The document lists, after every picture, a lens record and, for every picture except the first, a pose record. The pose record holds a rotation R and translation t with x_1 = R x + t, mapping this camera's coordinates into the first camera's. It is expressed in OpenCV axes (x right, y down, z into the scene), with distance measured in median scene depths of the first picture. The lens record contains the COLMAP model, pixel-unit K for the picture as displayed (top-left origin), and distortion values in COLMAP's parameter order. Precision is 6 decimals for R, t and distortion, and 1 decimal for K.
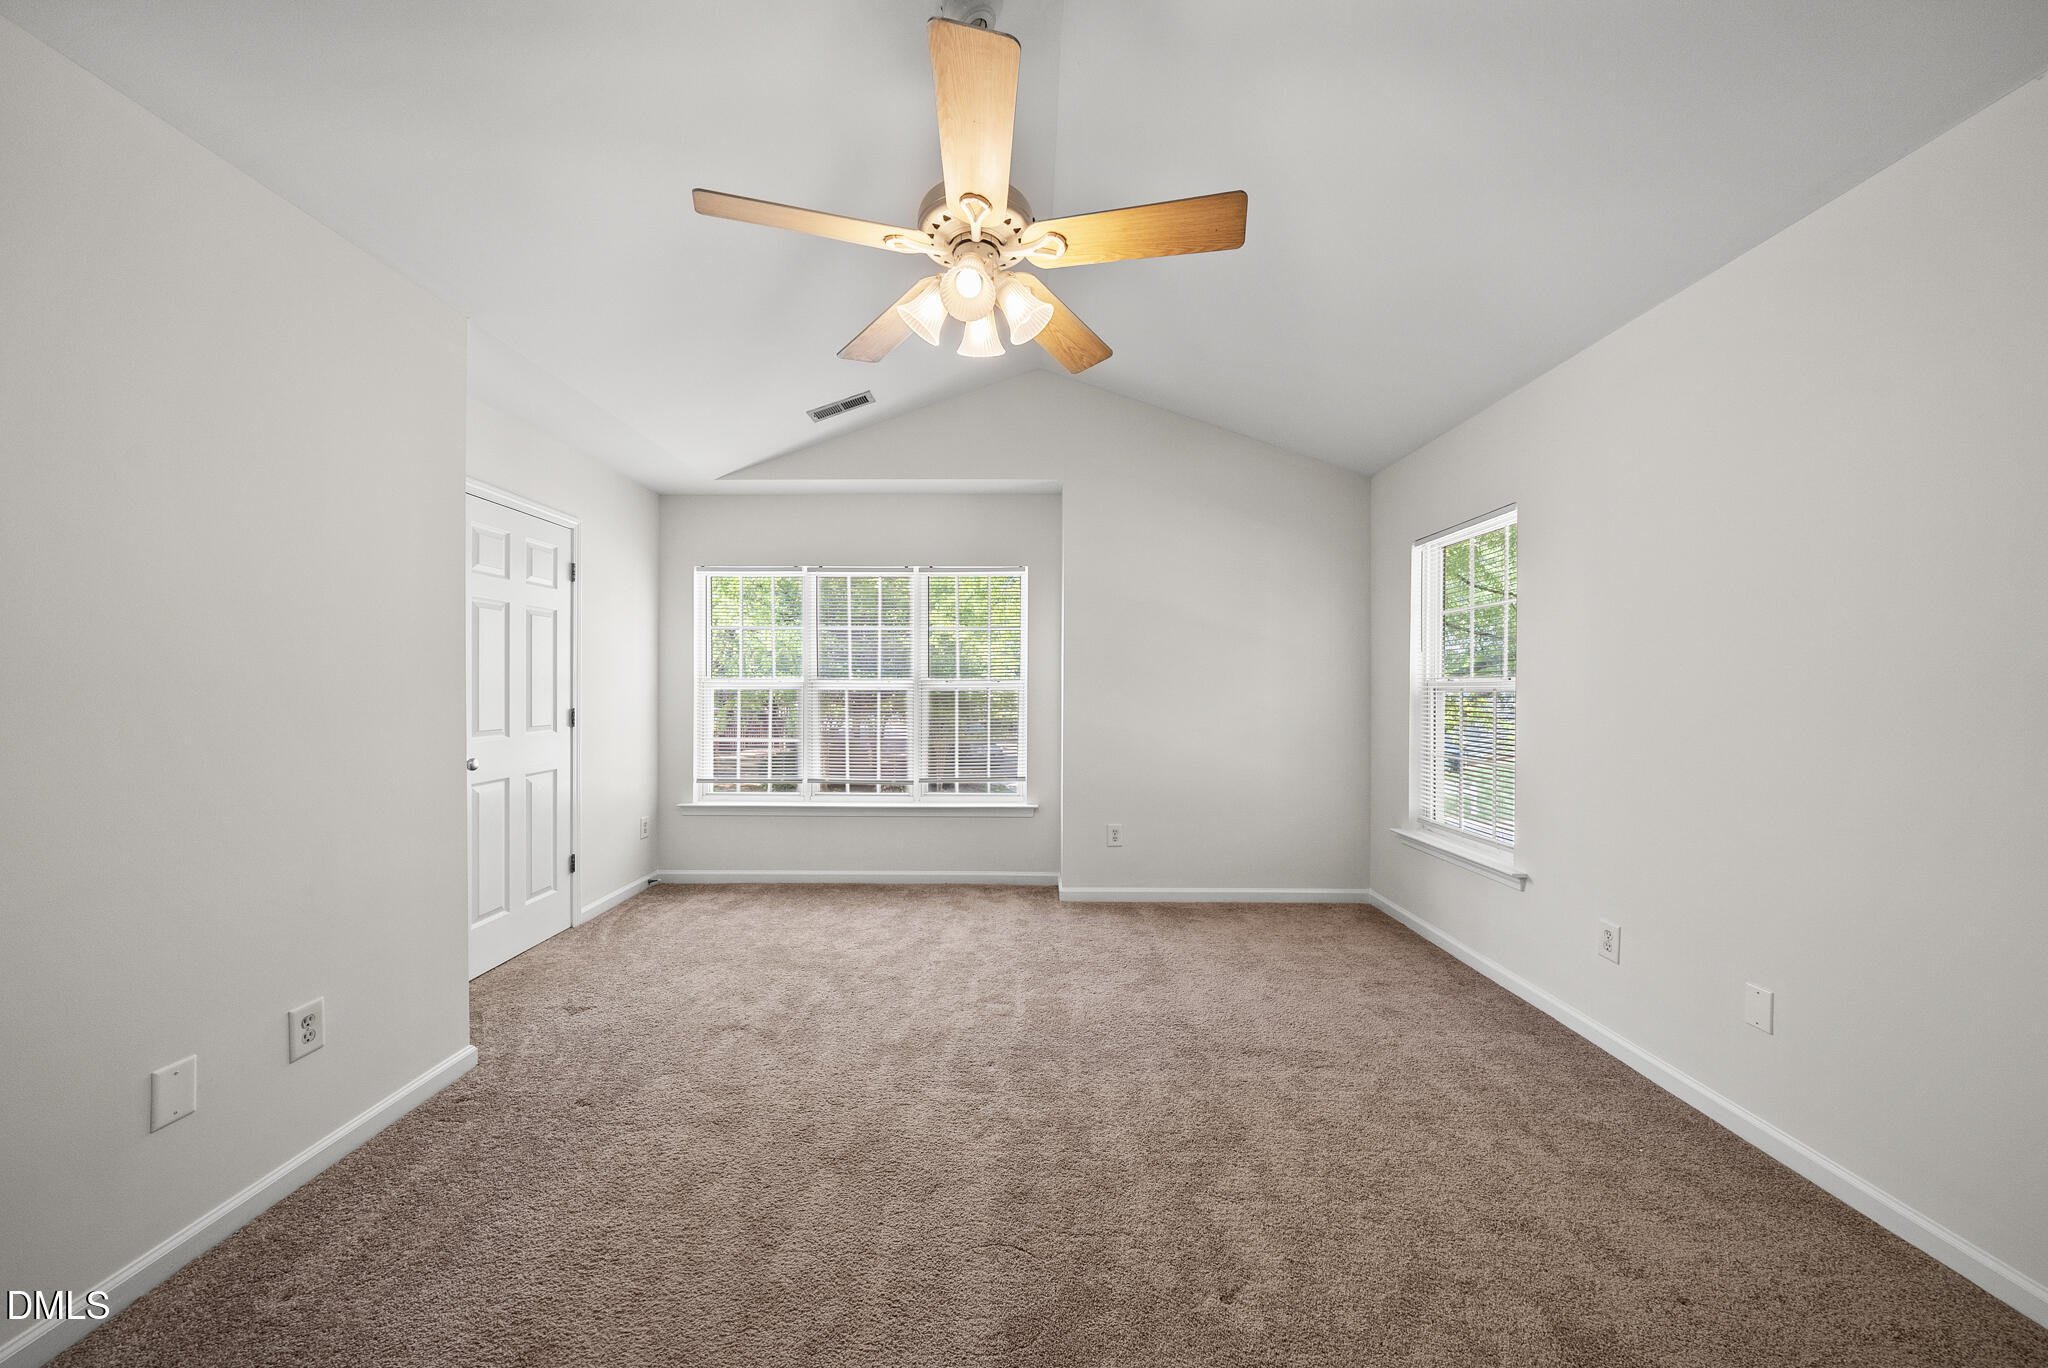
lens RADIAL K [[700.5, 0, 1015.2], [0, 700.5, 691.6], [0, 0, 1]] dist [-0.008201, -0.000099]
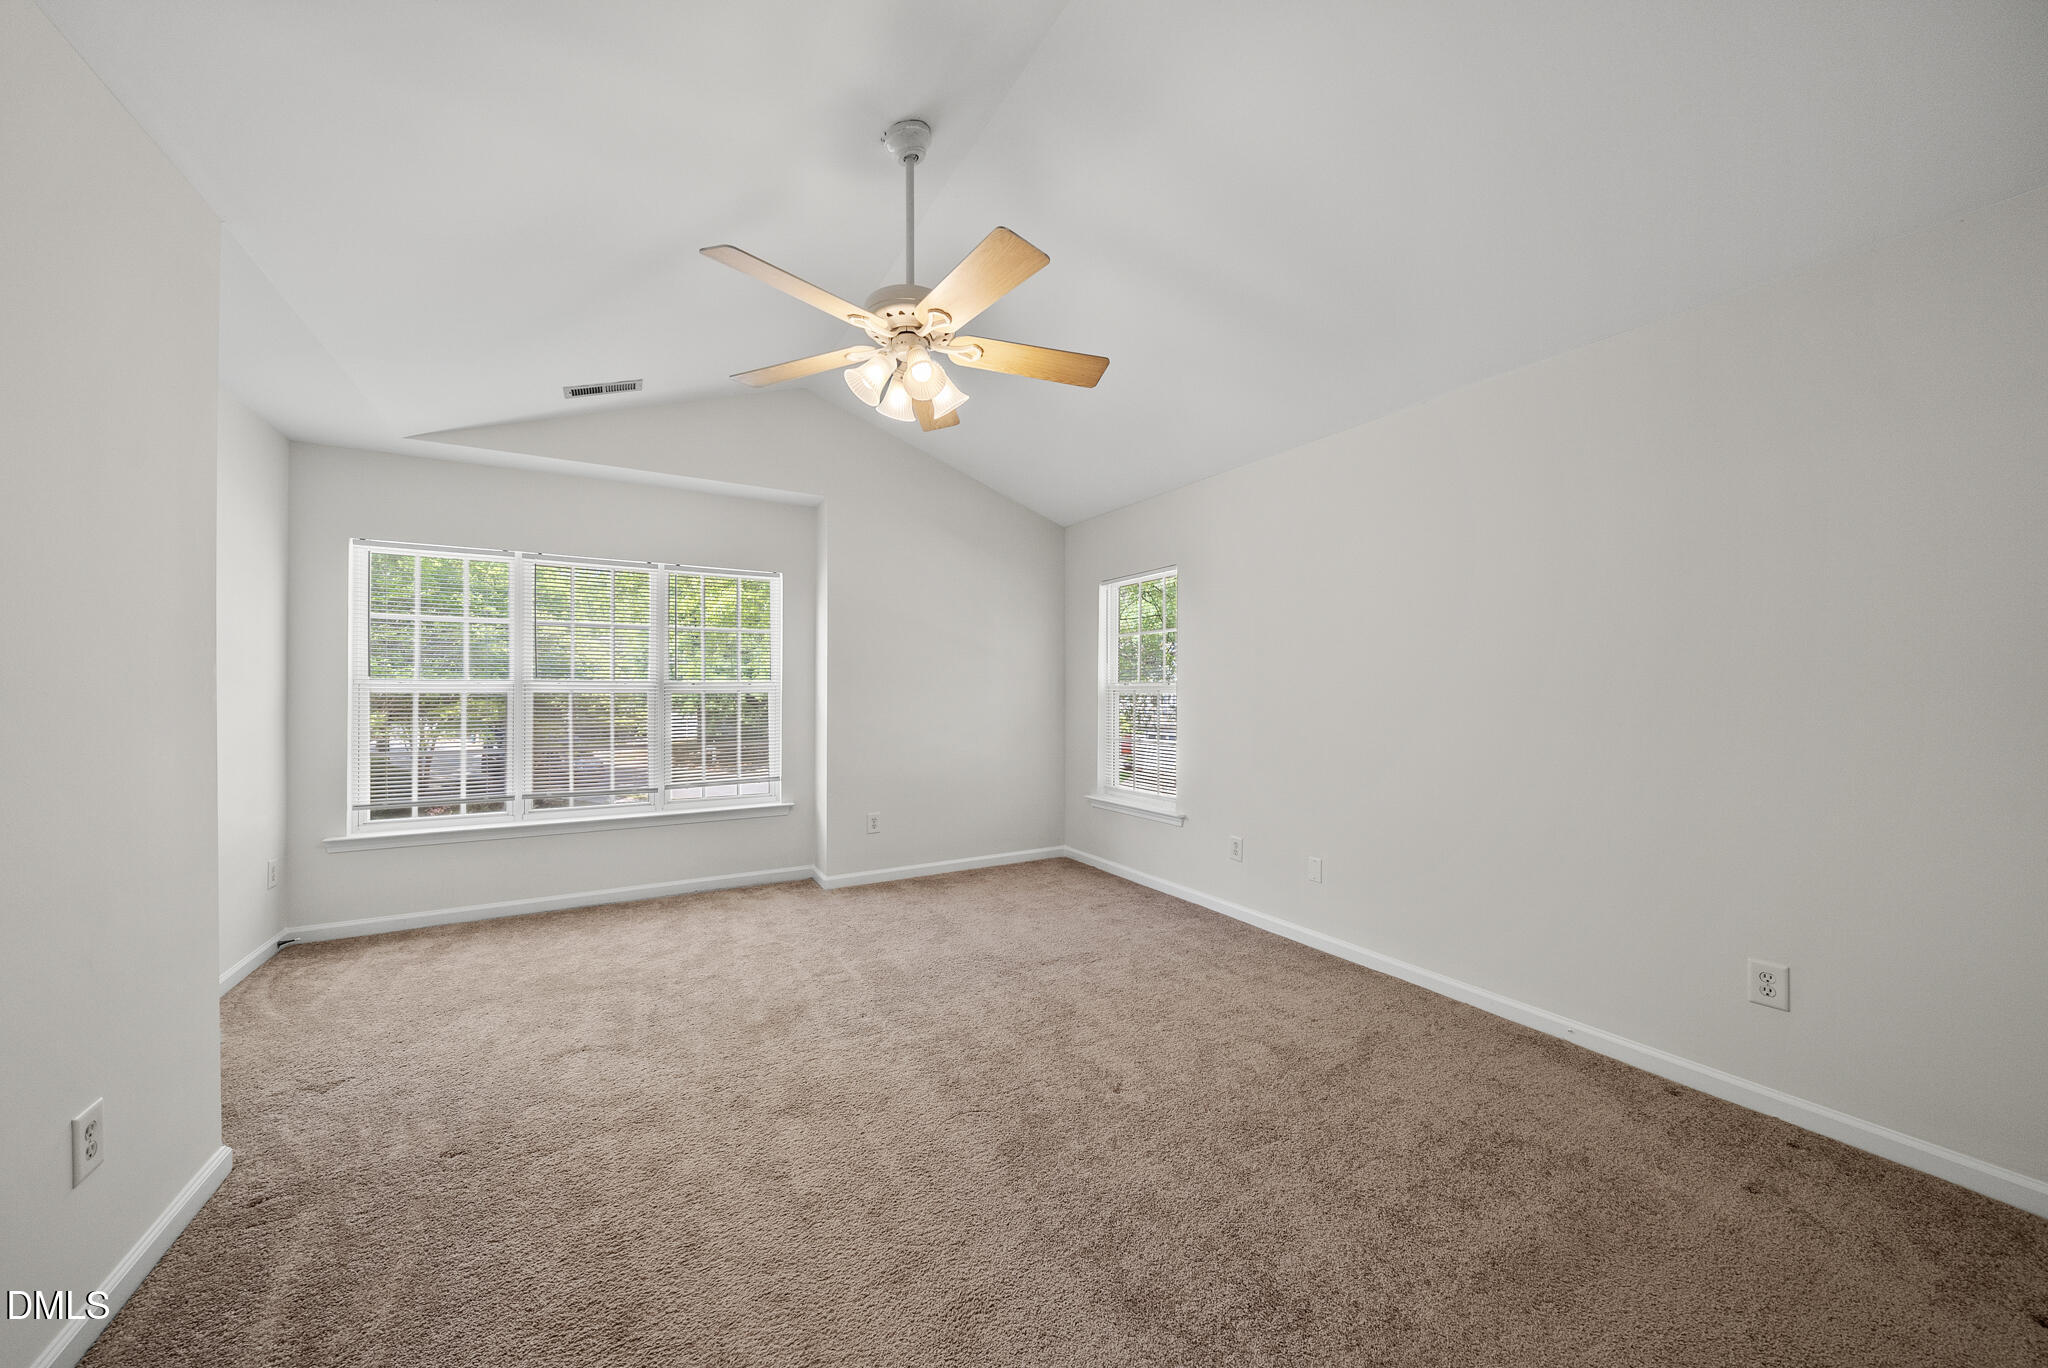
lens RADIAL K [[700.5, 0, 1015.2], [0, 700.5, 691.6], [0, 0, 1]] dist [-0.008201, -0.000099]
pose [[0.861591, -0.002628, 0.507596, -0.272821], [0.004381, 0.999988, -0.002259, 0.000498], [-0.507584, 0.004170, 0.861592, -0.085607]]
